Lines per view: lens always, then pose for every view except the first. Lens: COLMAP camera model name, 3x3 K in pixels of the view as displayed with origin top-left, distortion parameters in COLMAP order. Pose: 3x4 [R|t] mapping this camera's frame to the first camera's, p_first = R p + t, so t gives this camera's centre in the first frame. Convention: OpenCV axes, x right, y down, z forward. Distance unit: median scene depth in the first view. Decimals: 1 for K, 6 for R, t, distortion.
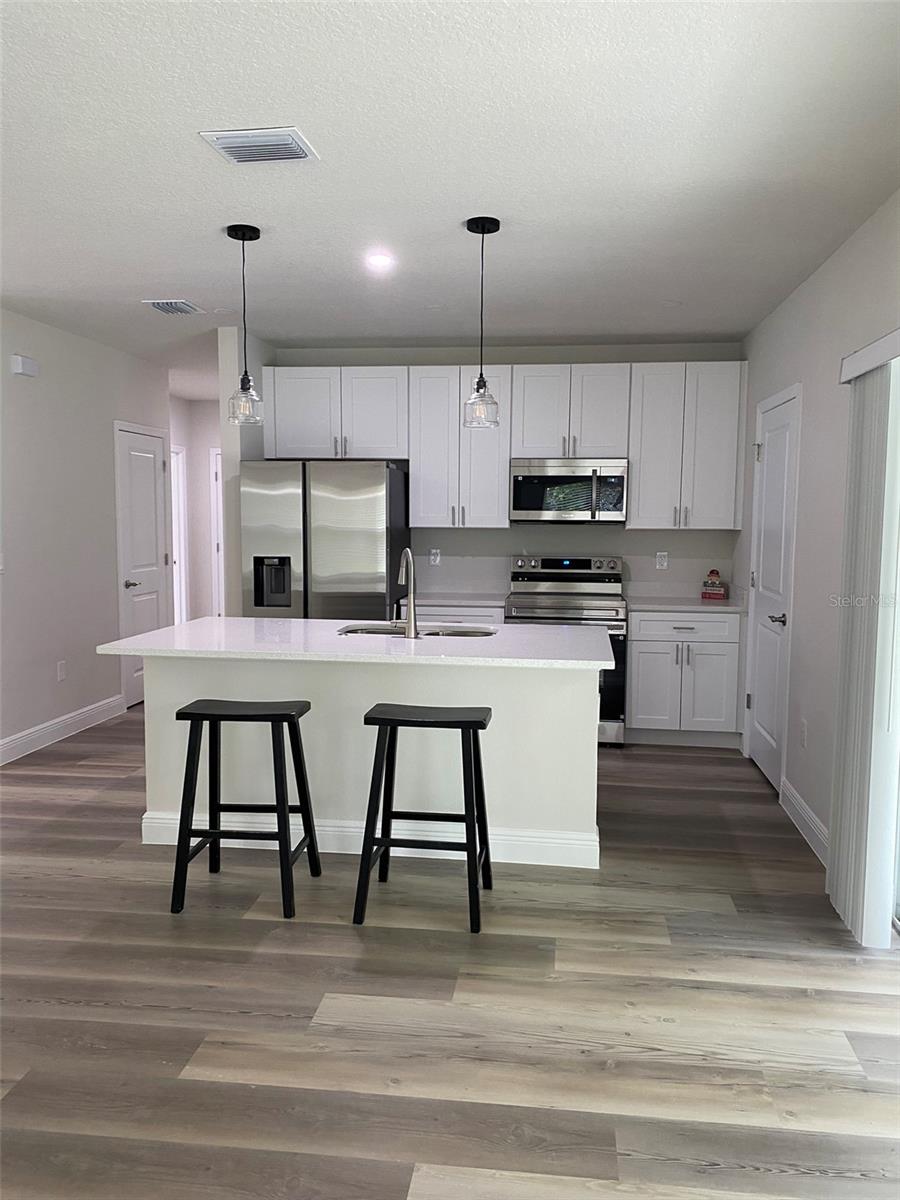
lens RADIAL K [[919.7, 0, 463.8], [0, 919.7, 602.2], [0, 0, 1]] dist [0.025592, -0.003544]
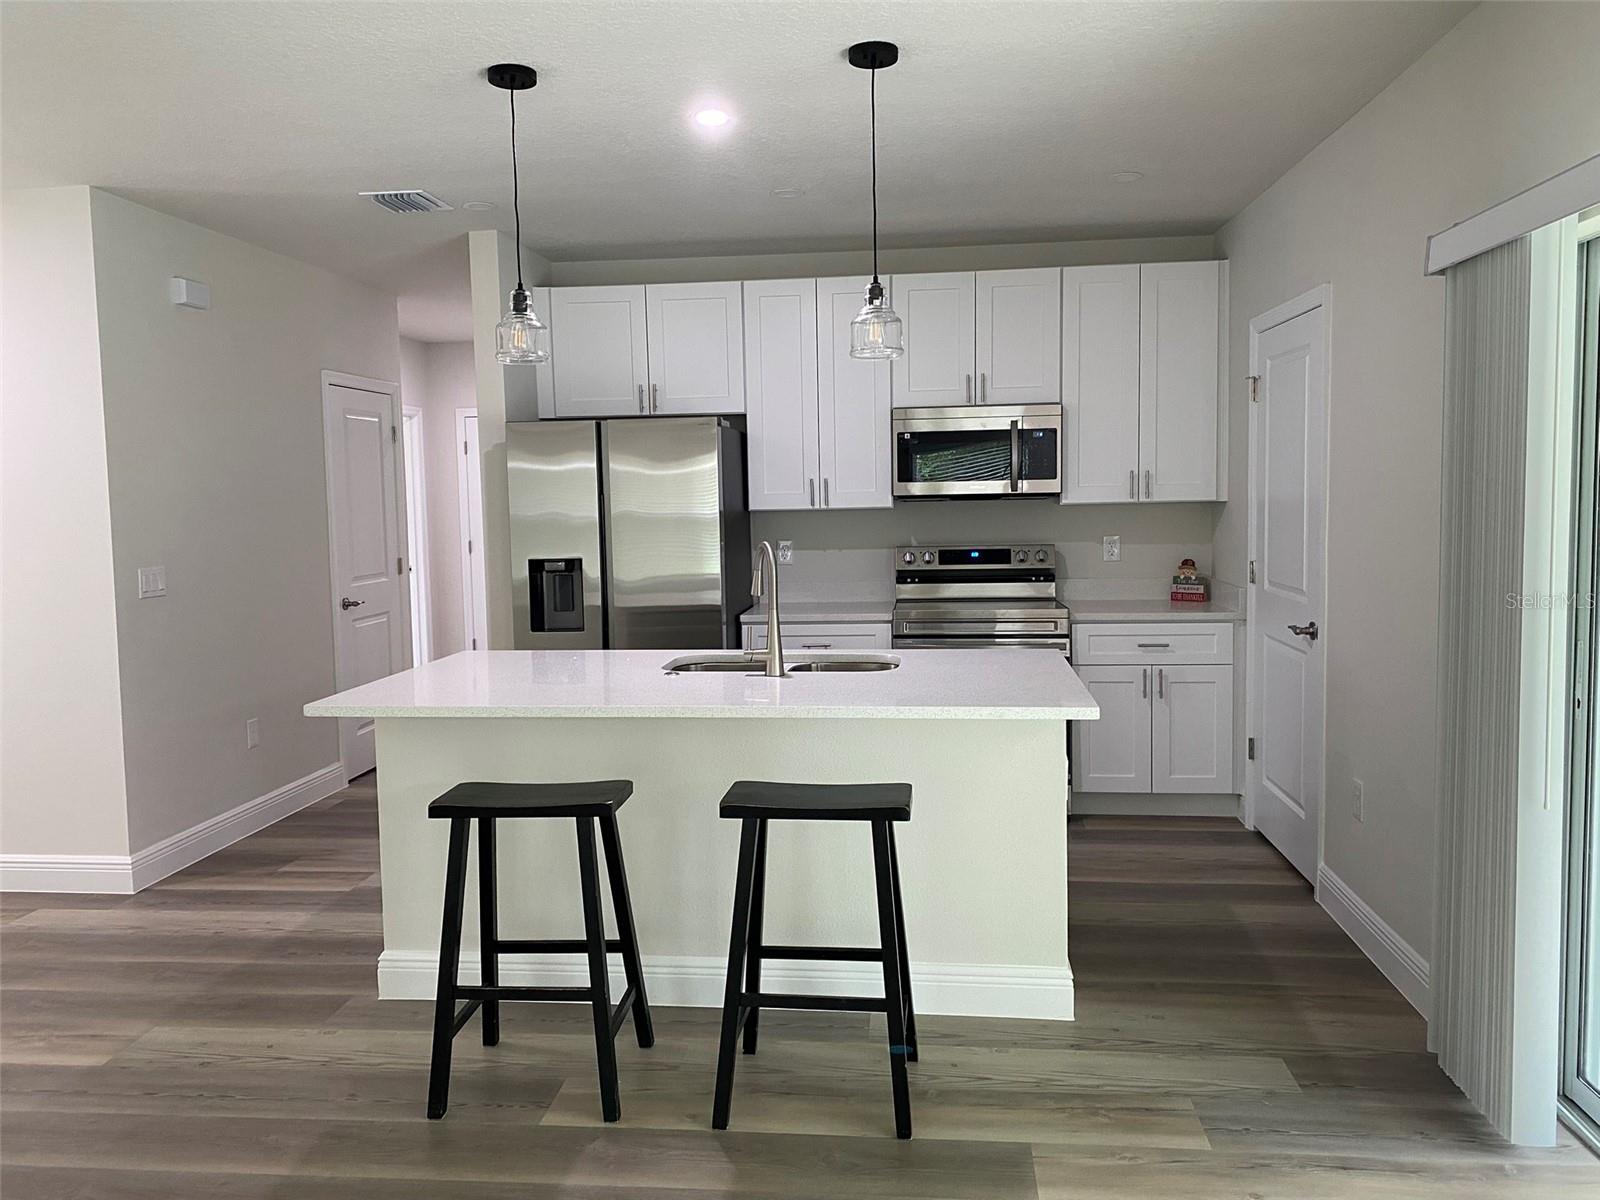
lens RADIAL K [[1226.3, 0, 798.8], [0, 1226.3, 584.7], [0, 0, 1]] dist [0.025592, -0.003544]
pose [[0.999569, -0.028735, 0.006018, -0.038123], [0.028846, 0.999397, -0.019348, -0.008538], [-0.005458, 0.019513, 0.999795, 0.094470]]
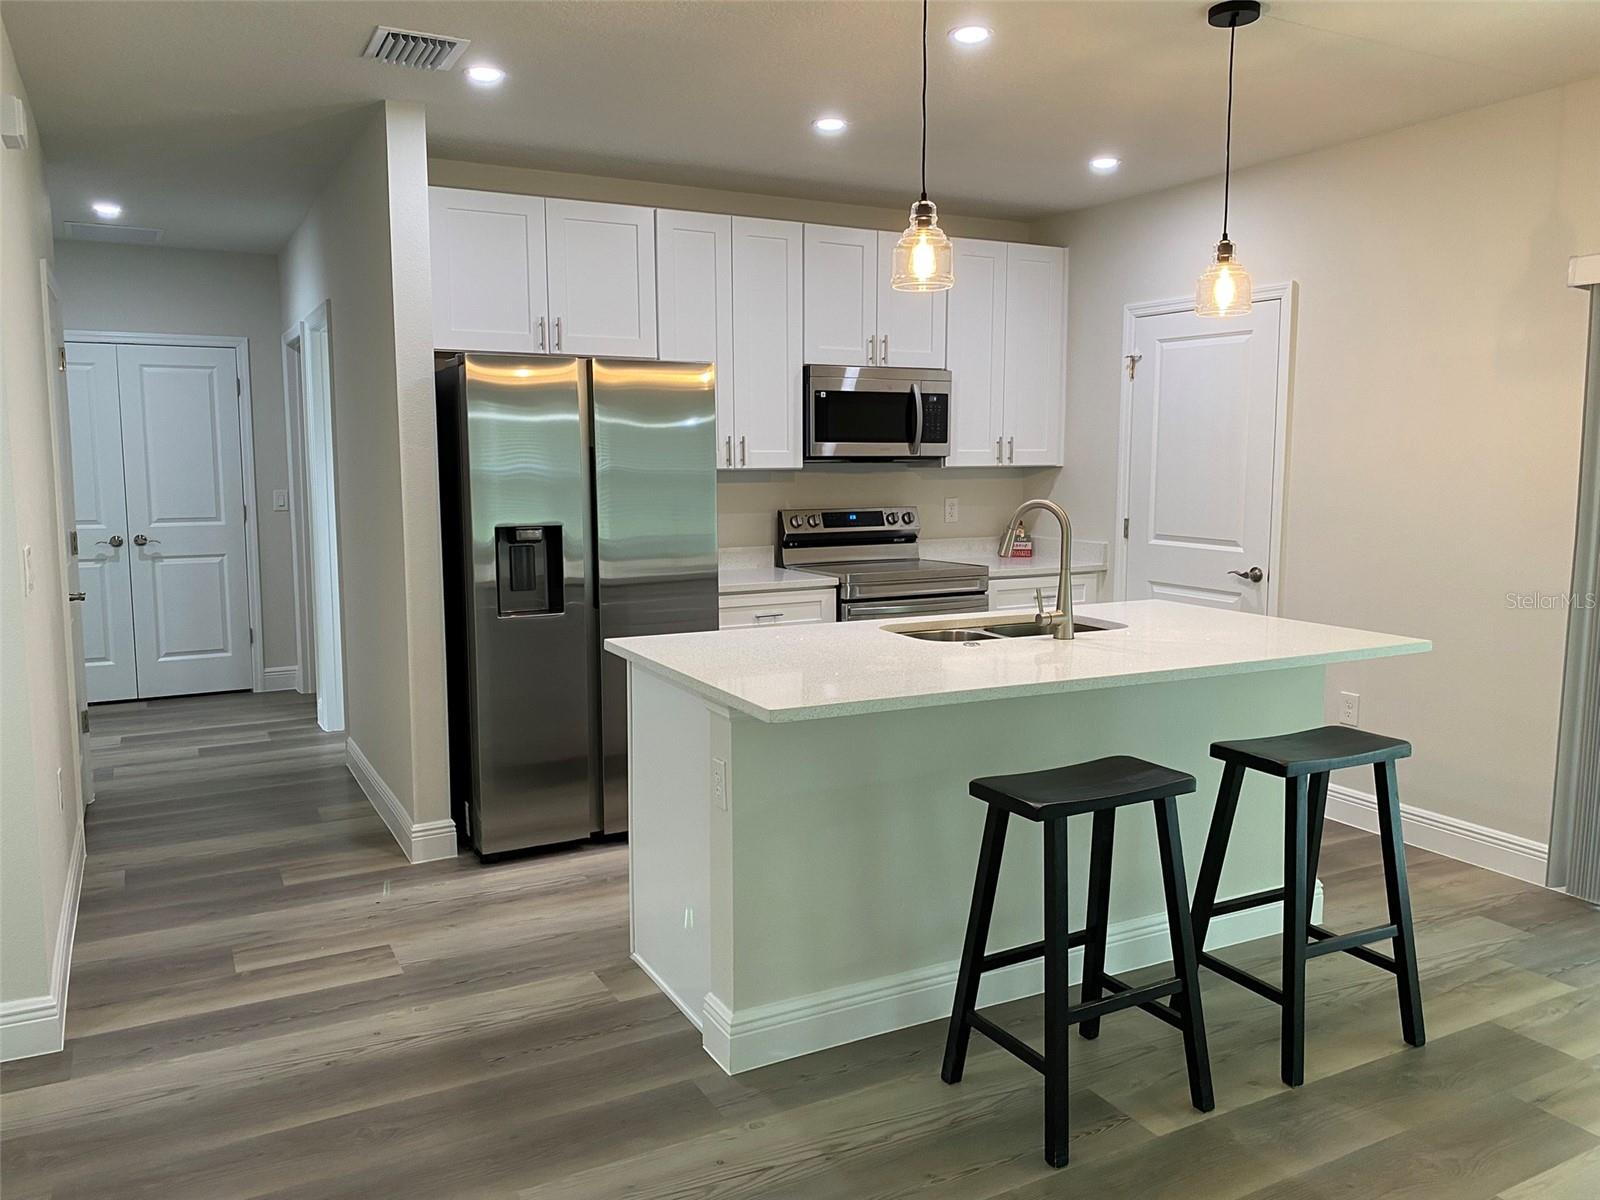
lens RADIAL K [[1223.7, 0, 800.0], [0, 1223.7, 600.0], [0, 0, 1]] dist [0.016341, -0.007542]
pose [[0.819491, -0.077301, 0.567855, -0.607127], [0.062683, 0.997007, 0.045262, -0.033826], [-0.569654, -0.001497, 0.821883, 0.352013]]
